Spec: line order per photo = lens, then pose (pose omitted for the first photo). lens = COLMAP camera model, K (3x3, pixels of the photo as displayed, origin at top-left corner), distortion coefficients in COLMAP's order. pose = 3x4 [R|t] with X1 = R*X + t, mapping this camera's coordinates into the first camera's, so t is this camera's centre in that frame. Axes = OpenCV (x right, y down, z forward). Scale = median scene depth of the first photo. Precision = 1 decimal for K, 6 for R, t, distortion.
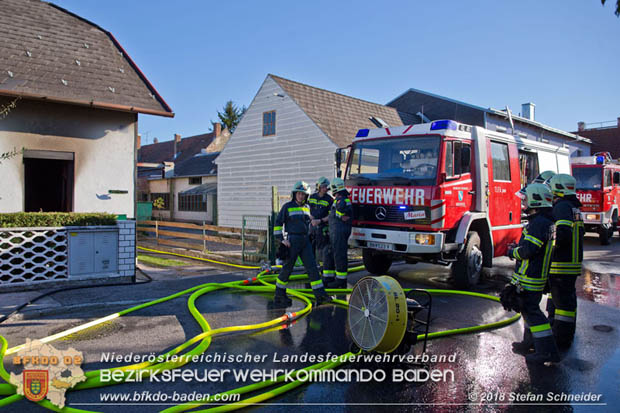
lens RADIAL K [[477.6, 0, 286.2], [0, 477.6, 206.4], [0, 0, 1]] dist [-0.061132, 0.003681]
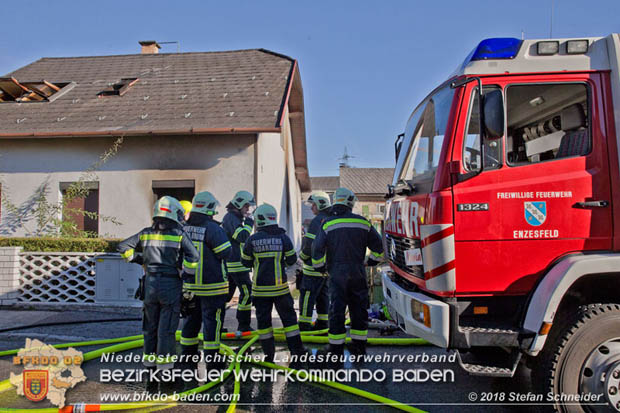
lens RADIAL K [[437.1, 0, 310.0], [0, 437.1, 206.5], [0, 0, 1]] dist [-0.049240, 0.002006]
pose [[0.706001, -0.035284, -0.707331, 0.452647], [0.002244, 0.998865, -0.047587, -0.010230], [0.708207, 0.032009, 0.705279, 0.554482]]
